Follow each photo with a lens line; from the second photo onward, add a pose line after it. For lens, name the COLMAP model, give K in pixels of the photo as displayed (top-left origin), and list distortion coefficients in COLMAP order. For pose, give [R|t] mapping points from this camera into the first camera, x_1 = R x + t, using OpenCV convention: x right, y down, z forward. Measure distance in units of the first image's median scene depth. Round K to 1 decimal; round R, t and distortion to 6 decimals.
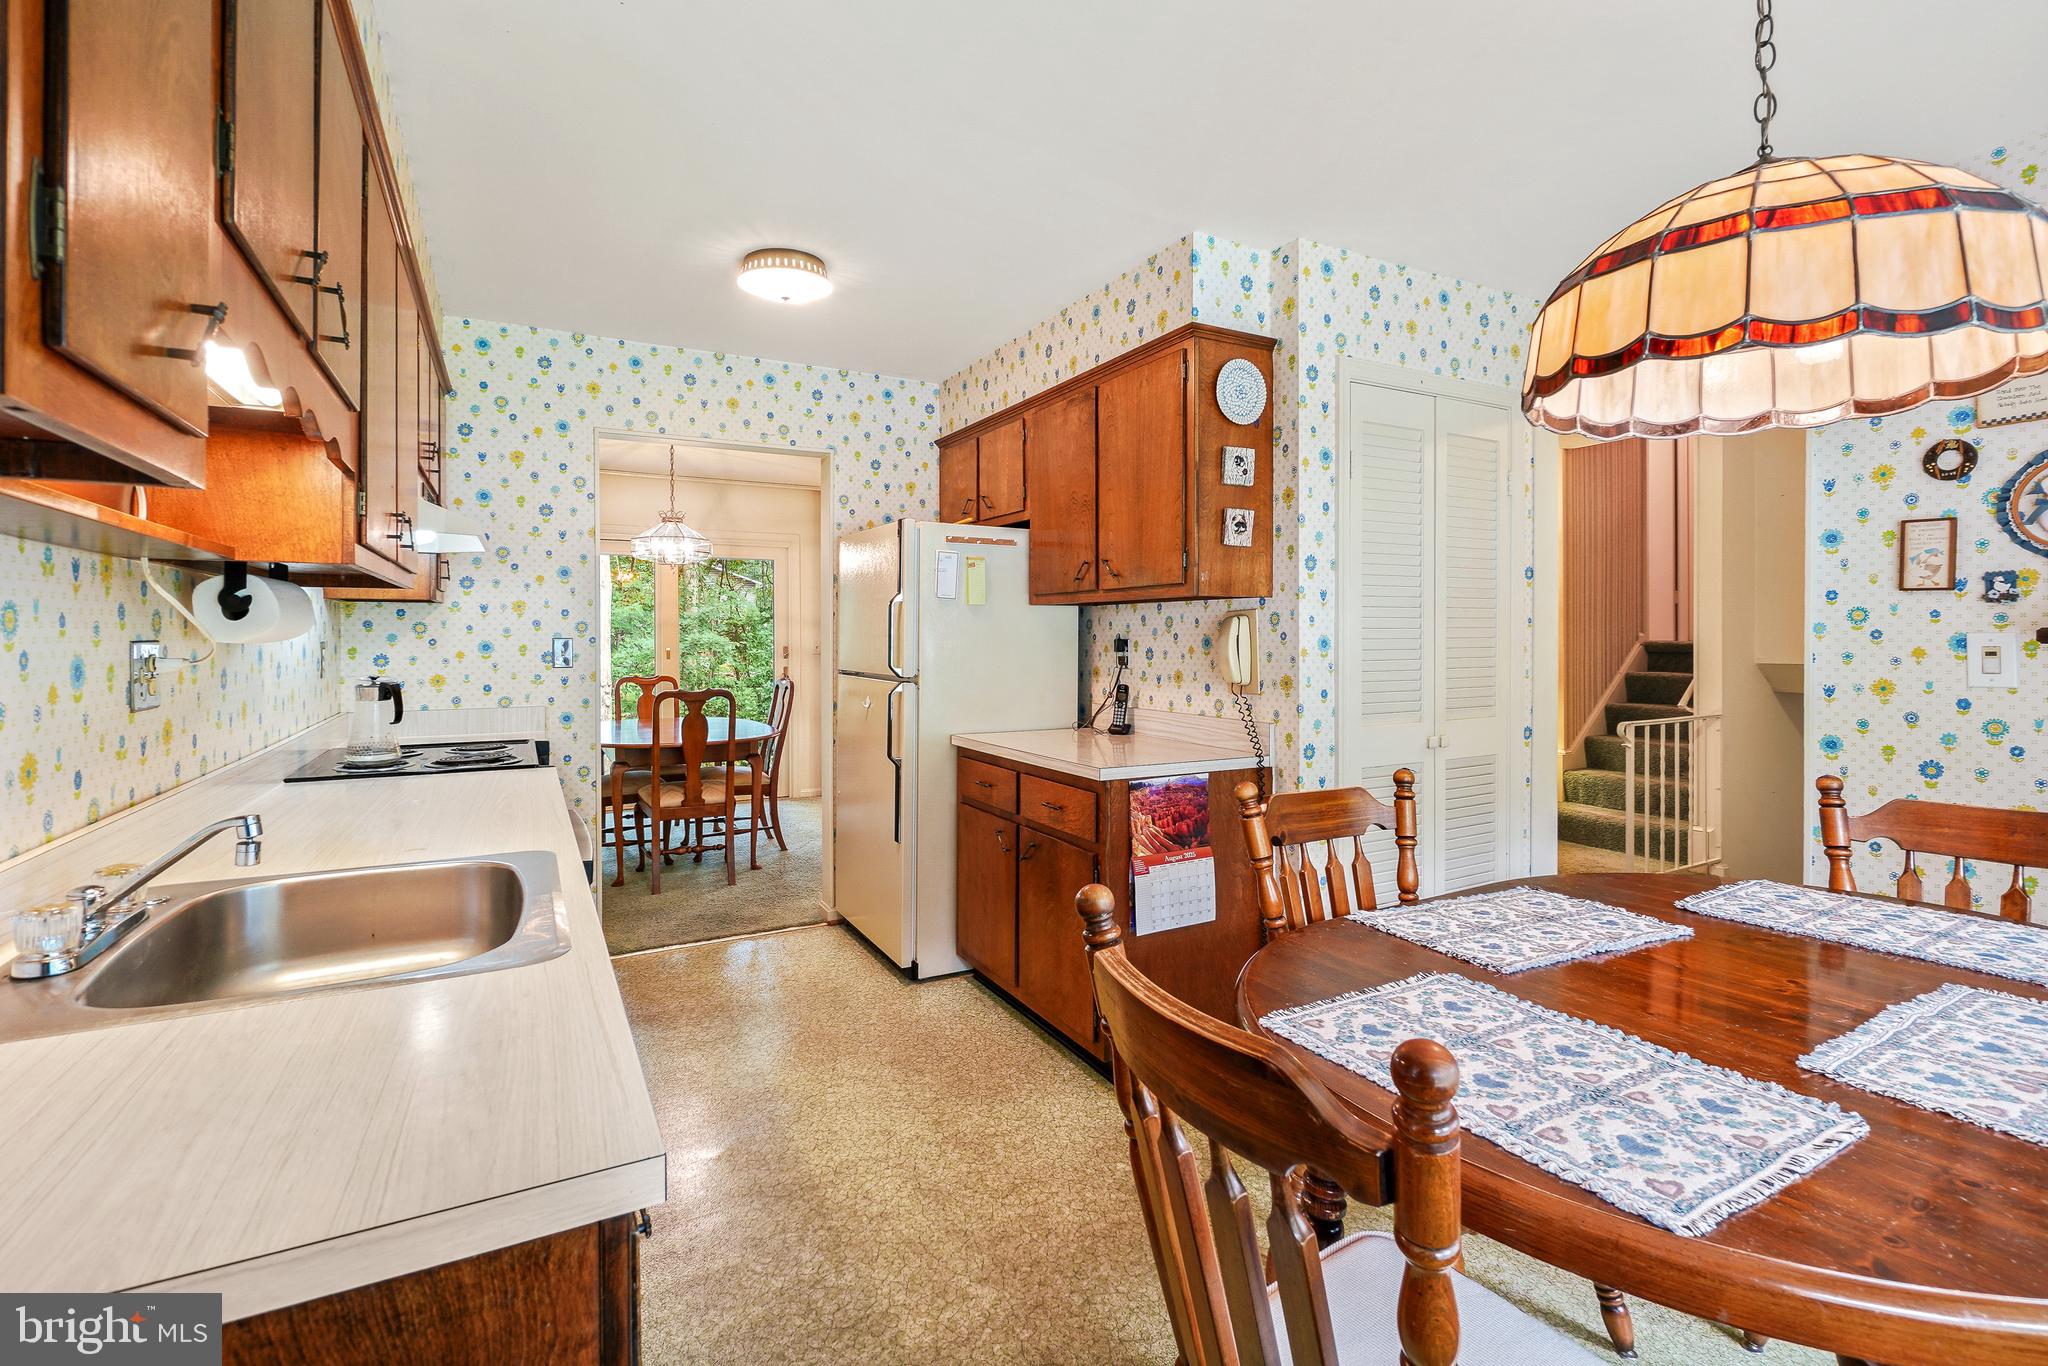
lens RADIAL K [[924.1, 0, 1023.6], [0, 924.1, 671.2], [0, 0, 1]] dist [-0.004256, -0.000720]
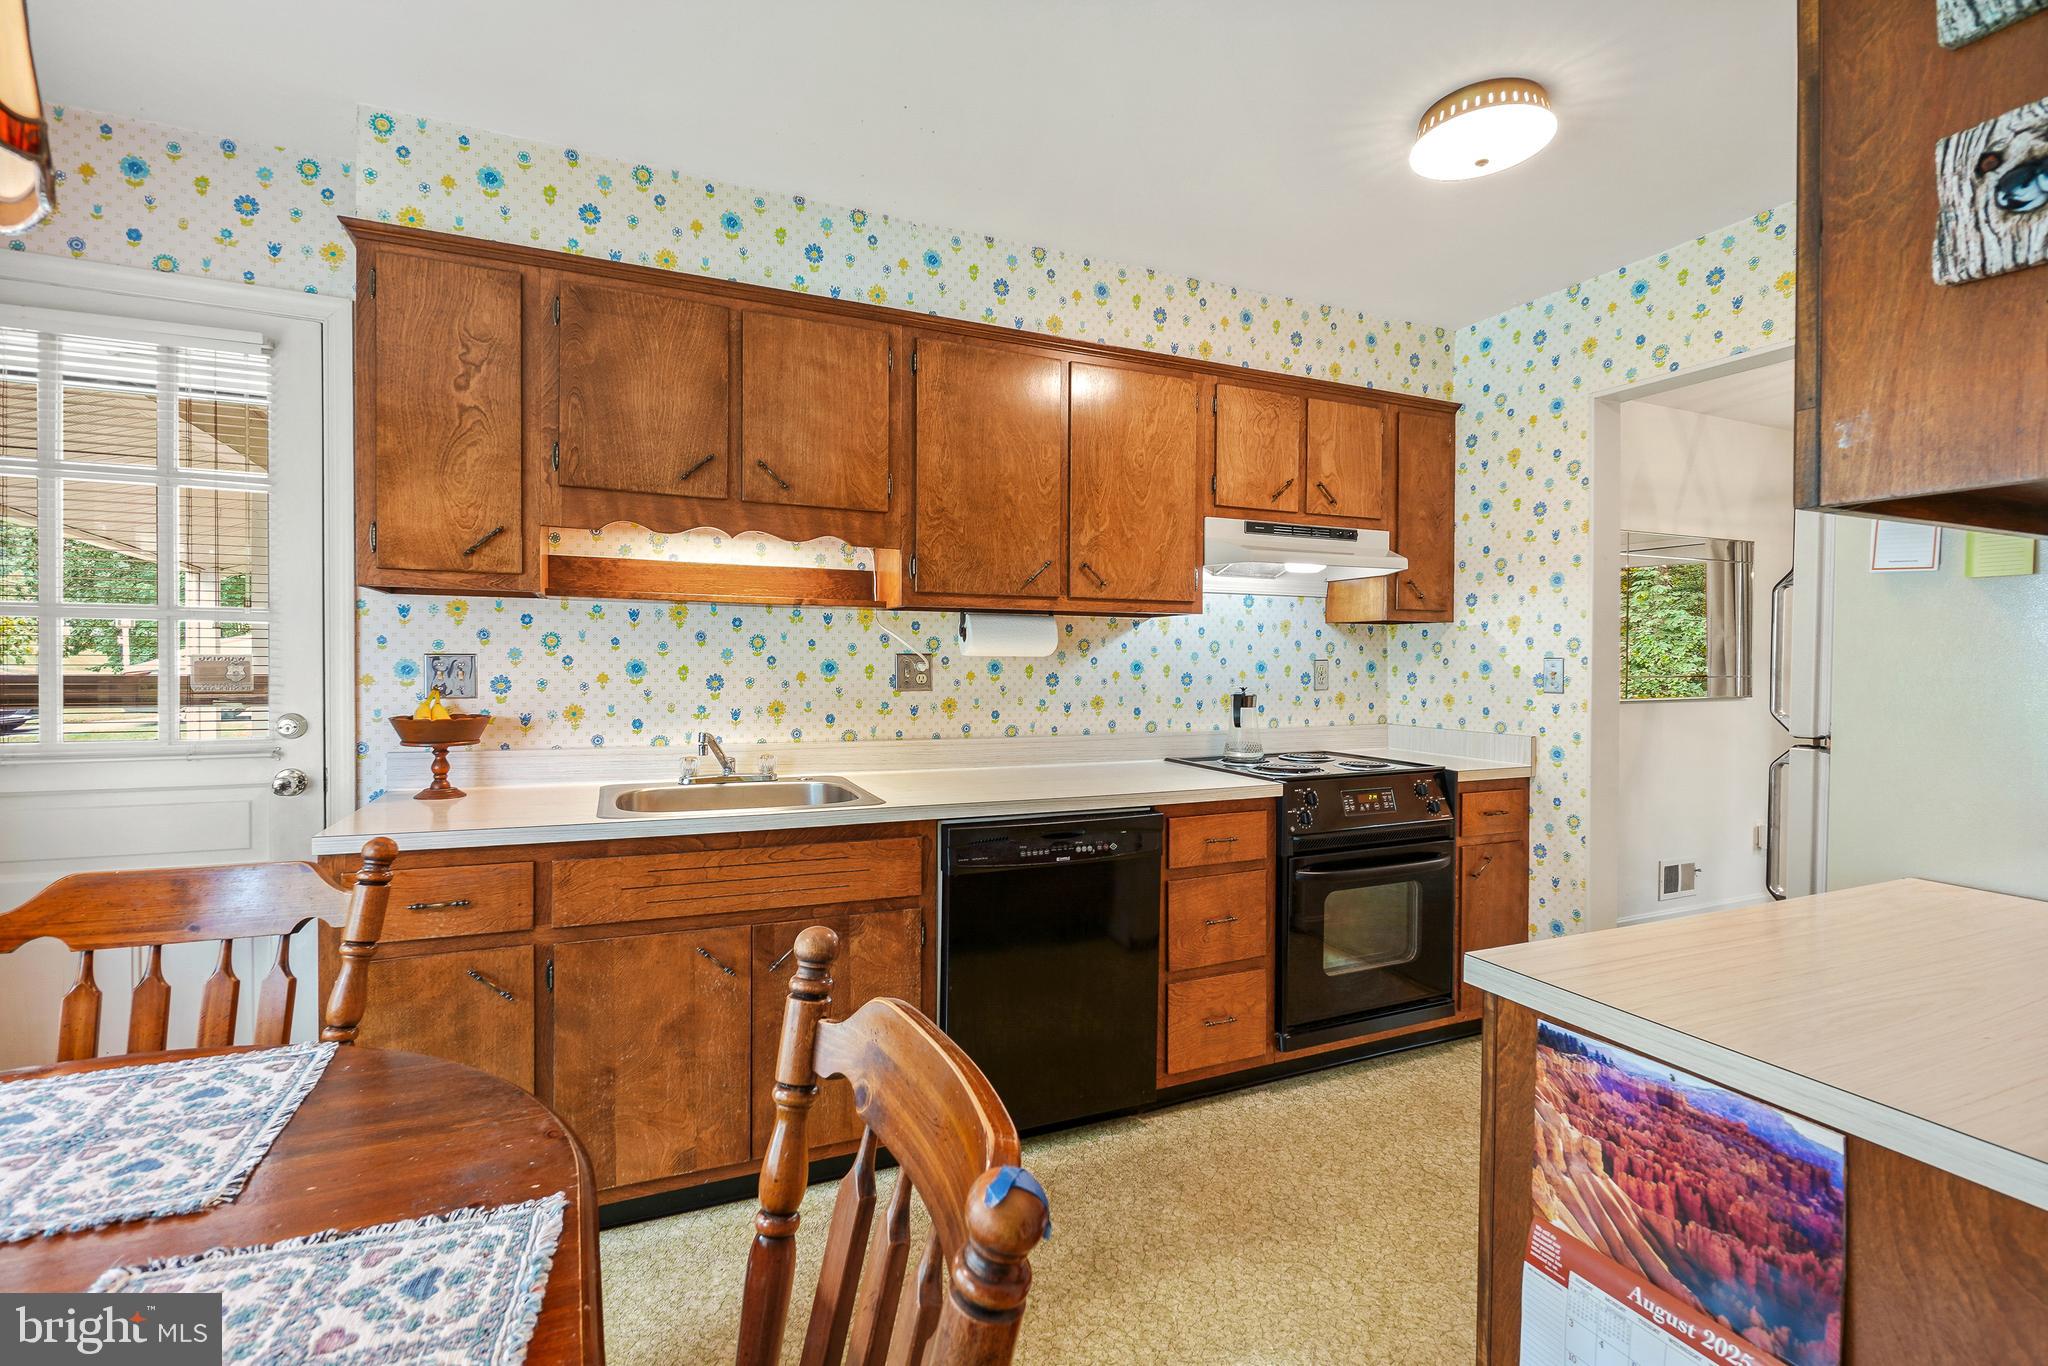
lens RADIAL K [[924.1, 0, 1031.0], [0, 924.1, 694.3], [0, 0, 1]] dist [-0.004256, -0.000720]
pose [[-0.083103, 0.040262, -0.995727, 0.400659], [-0.044160, 0.998053, 0.044042, -0.020002], [0.995562, 0.047632, -0.081163, 0.629215]]
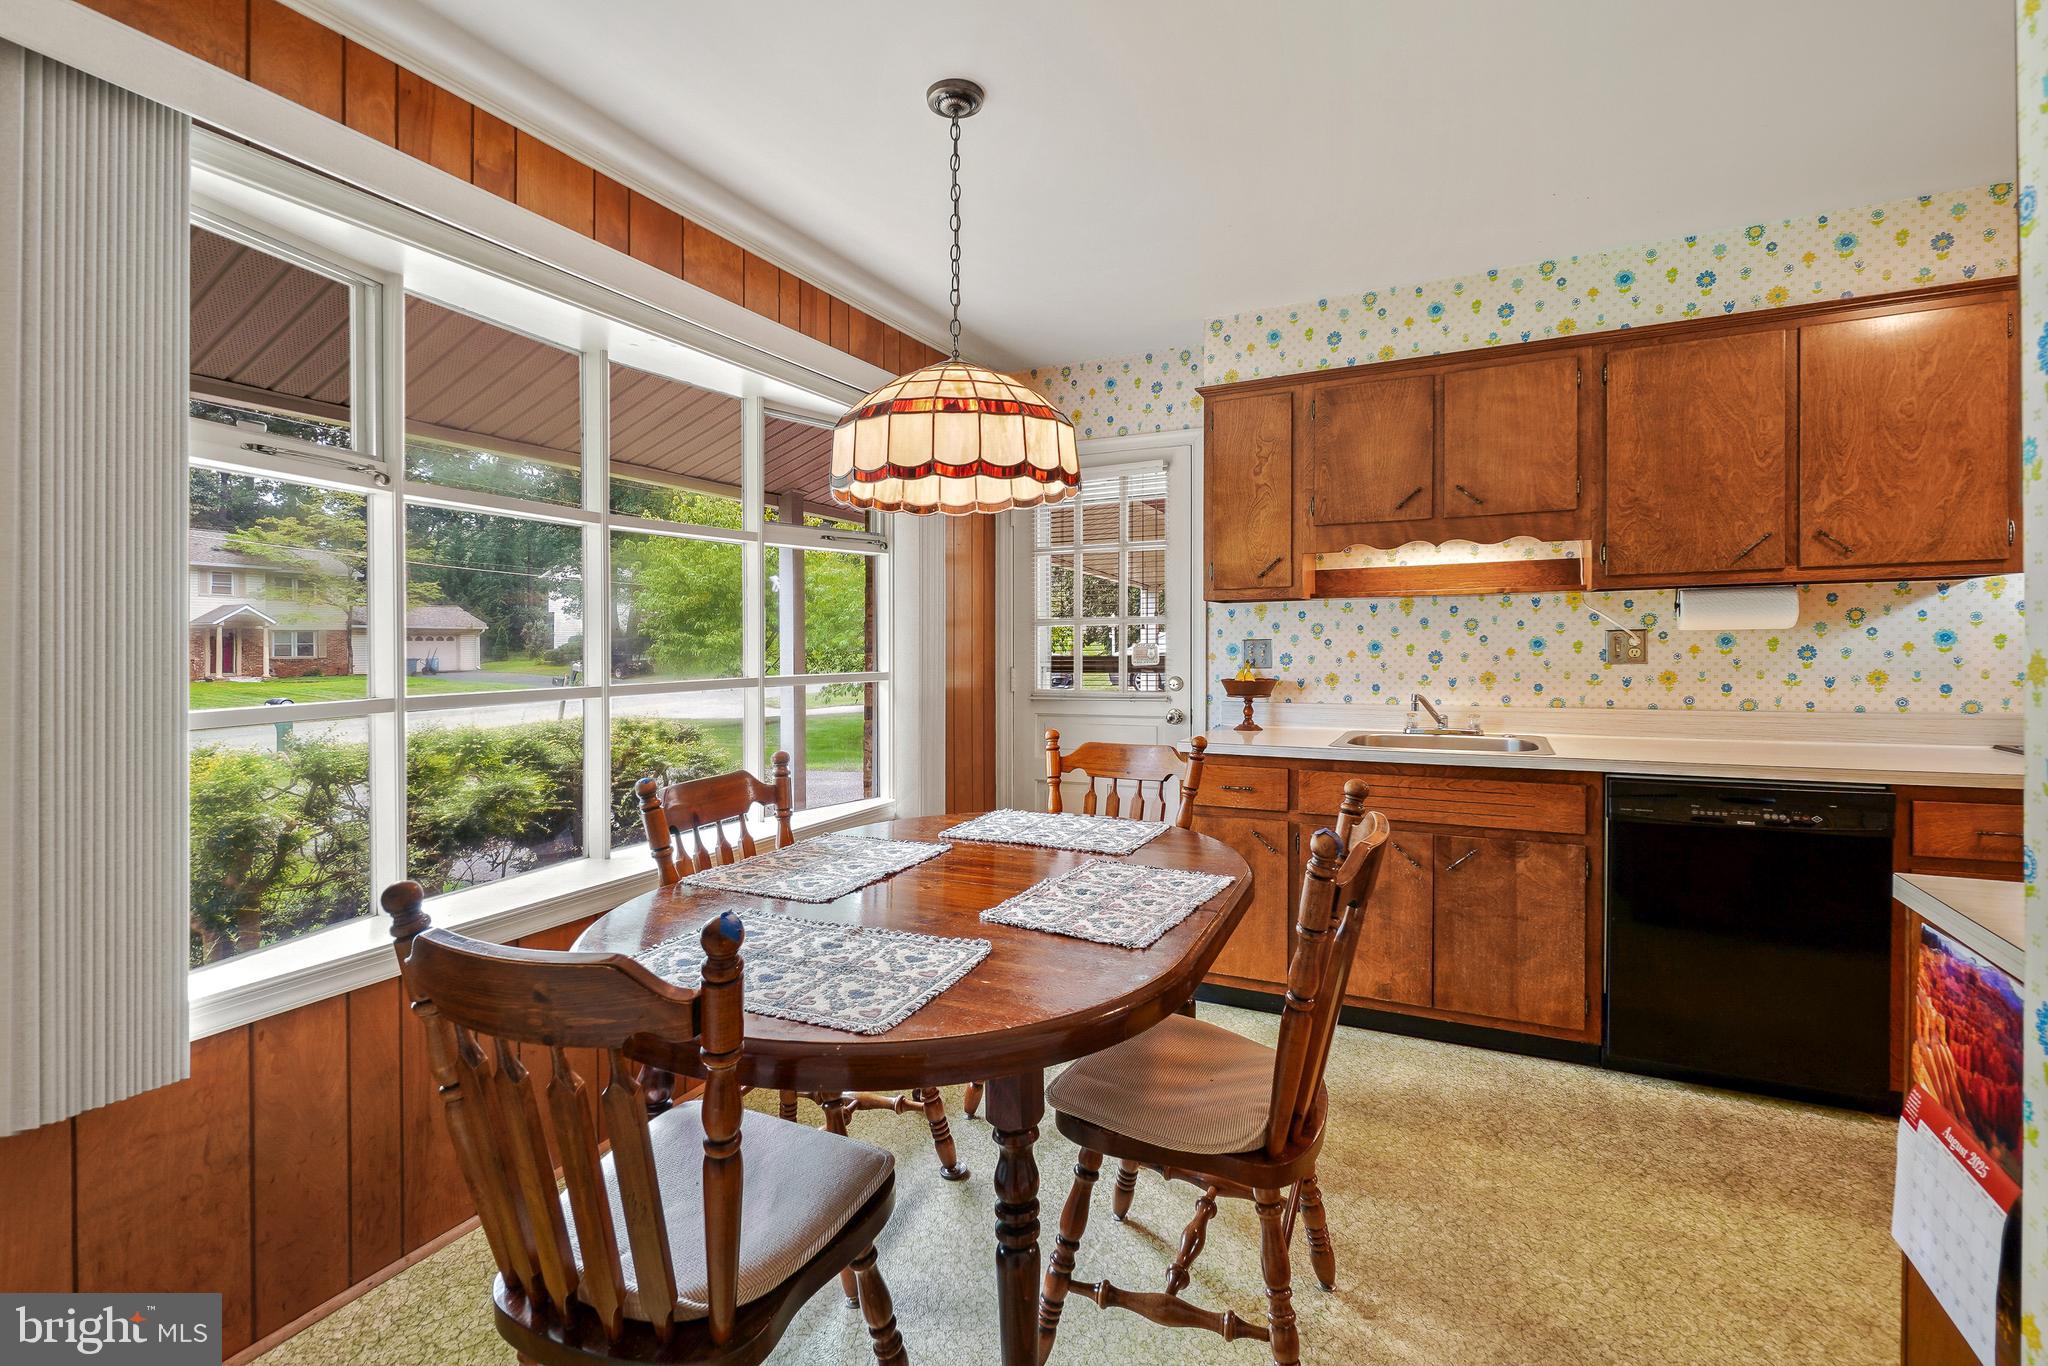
lens RADIAL K [[924.1, 0, 1006.8], [0, 924.1, 662.5], [0, 0, 1]] dist [-0.004256, -0.000720]
pose [[-0.827803, 0.027843, -0.560327, 0.595412], [-0.001910, 0.998622, 0.052443, -0.029800], [0.561016, 0.044483, -0.826609, 0.869948]]
